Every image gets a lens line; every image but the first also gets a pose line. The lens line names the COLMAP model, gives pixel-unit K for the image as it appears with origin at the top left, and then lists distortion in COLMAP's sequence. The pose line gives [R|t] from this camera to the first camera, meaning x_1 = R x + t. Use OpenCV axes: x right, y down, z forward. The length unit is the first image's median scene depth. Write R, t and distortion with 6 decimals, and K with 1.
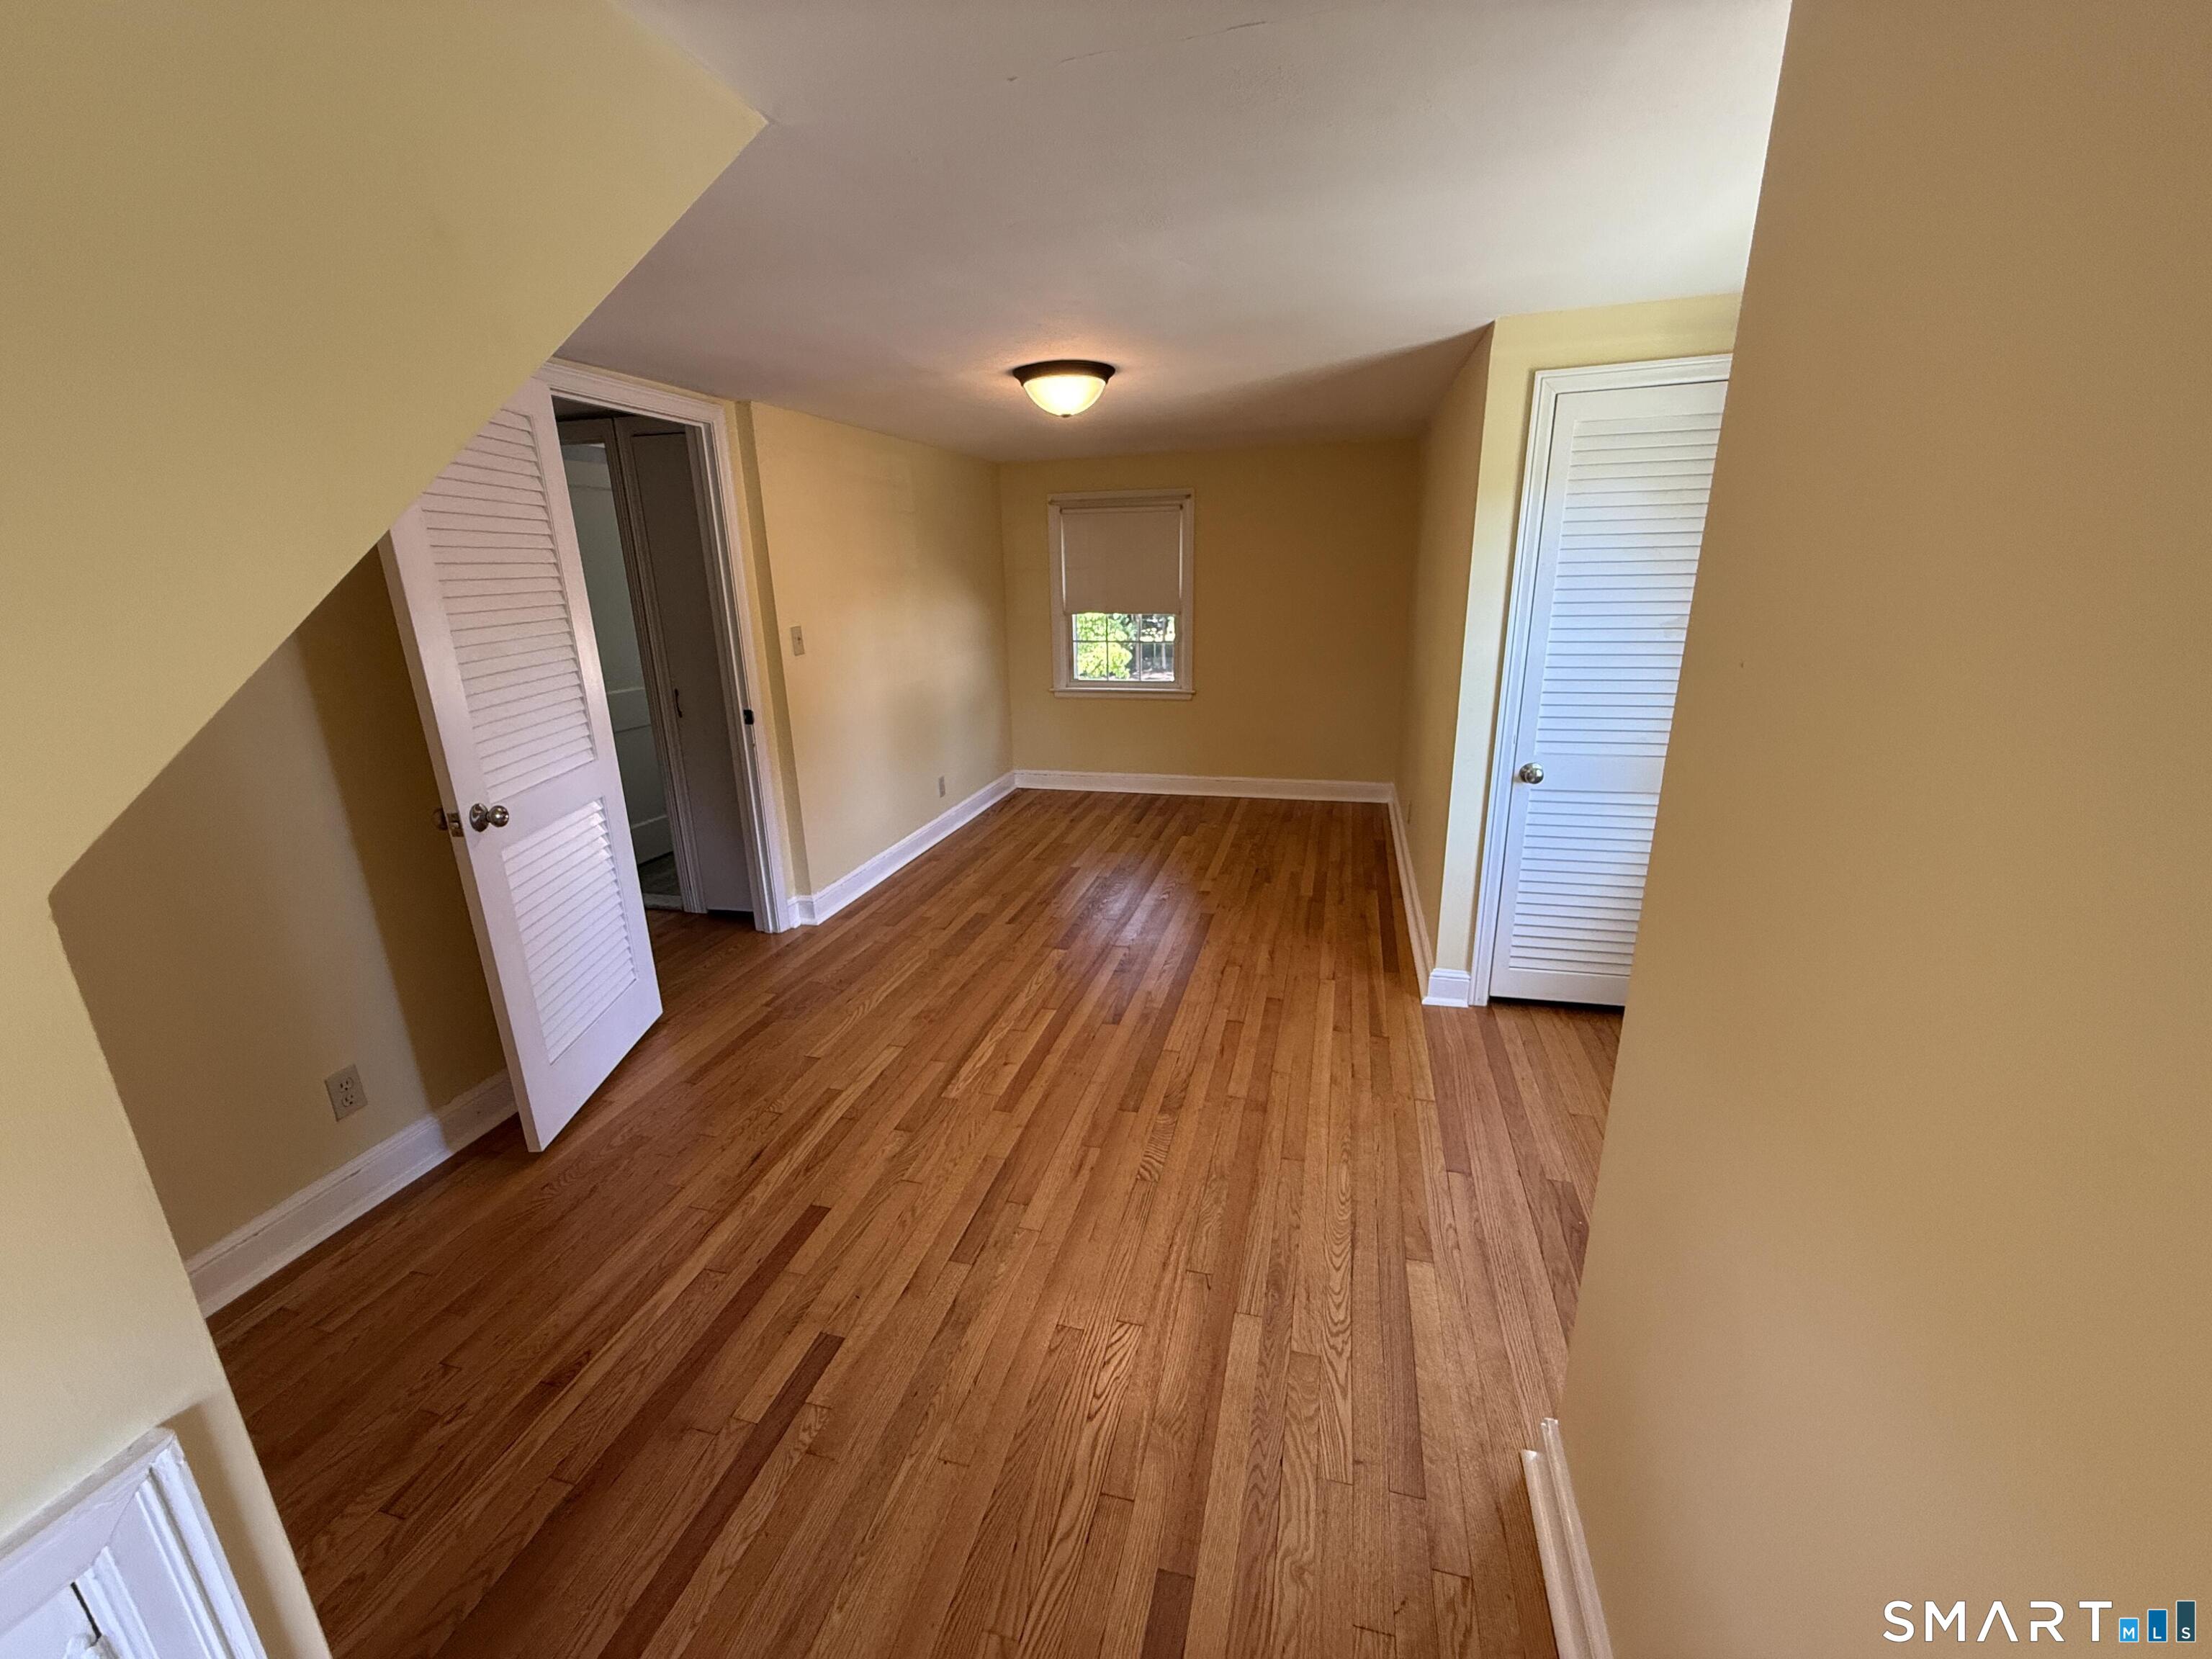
lens RADIAL K [[885.2, 0, 1106.1], [0, 885.2, 829.4], [0, 0, 1]] dist [-0.001862, 0.000800]
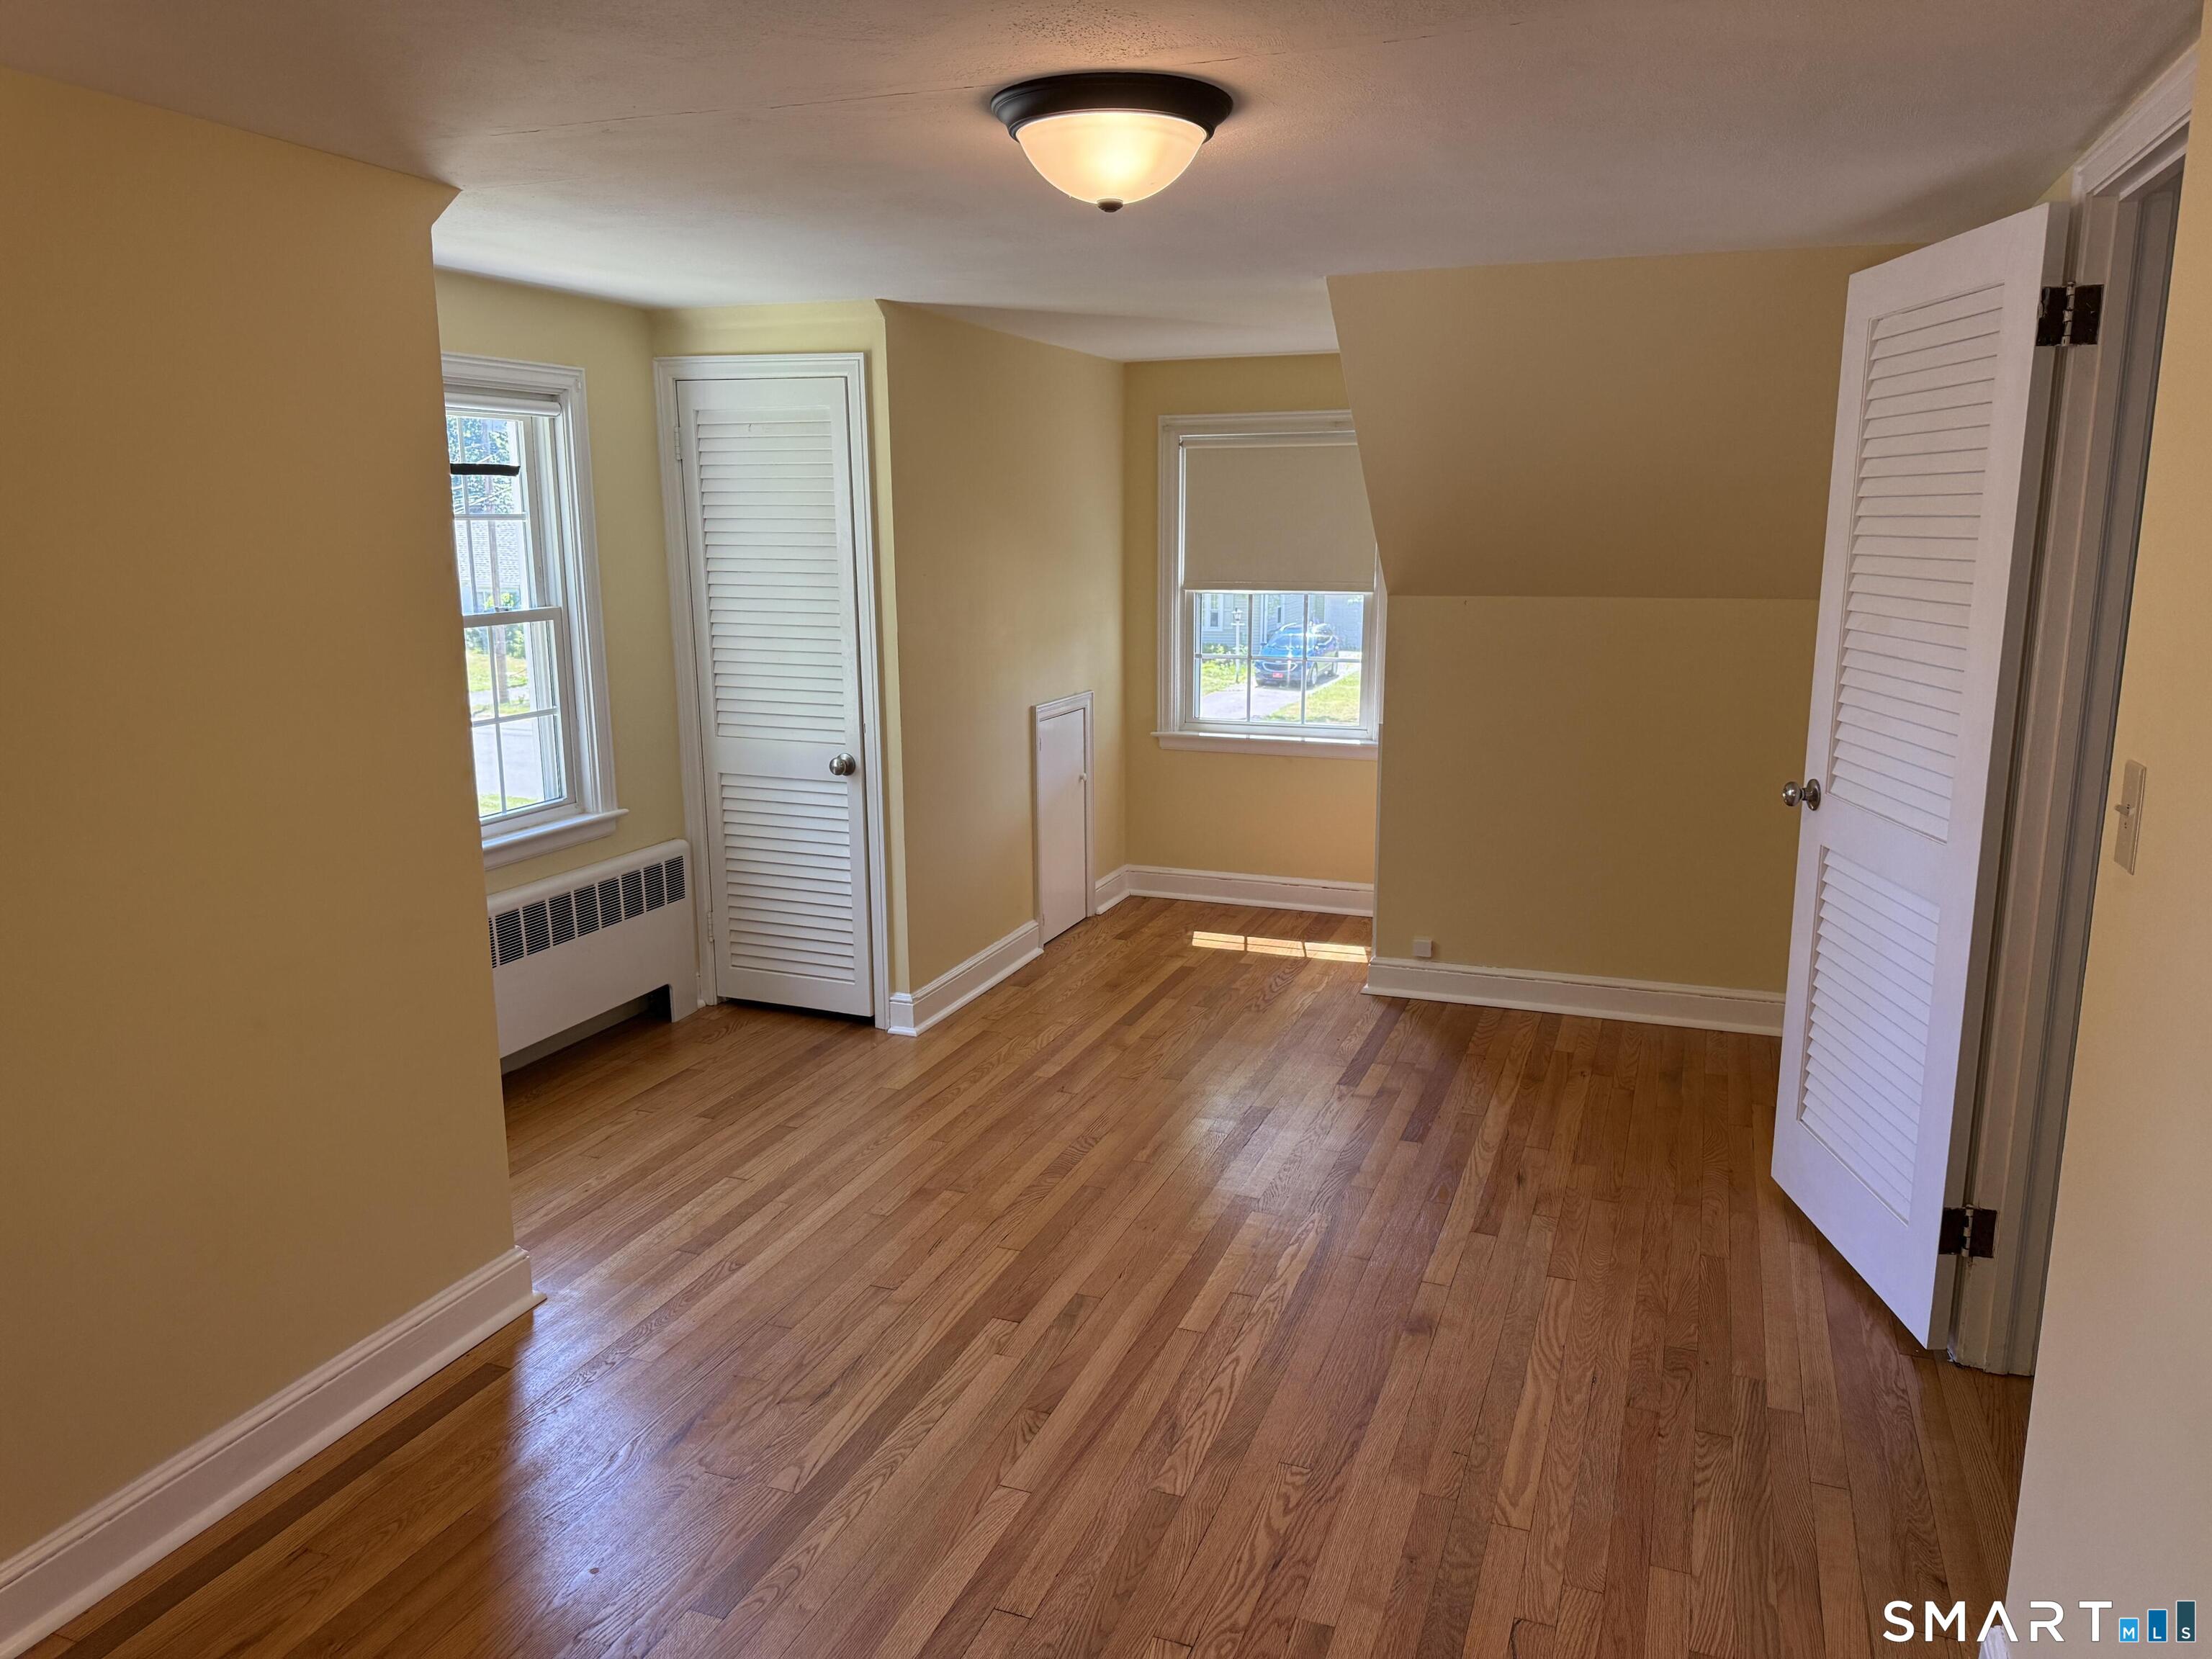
lens RADIAL K [[1520.4, 0, 1104.9], [0, 1520.4, 833.8], [0, 0, 1]] dist [0.012689, 0.000889]
pose [[-0.993733, 0.003494, 0.111727, -0.126985], [0.055939, 0.880902, 0.469982, -0.559714], [-0.096779, 0.473287, -0.875576, 1.833860]]
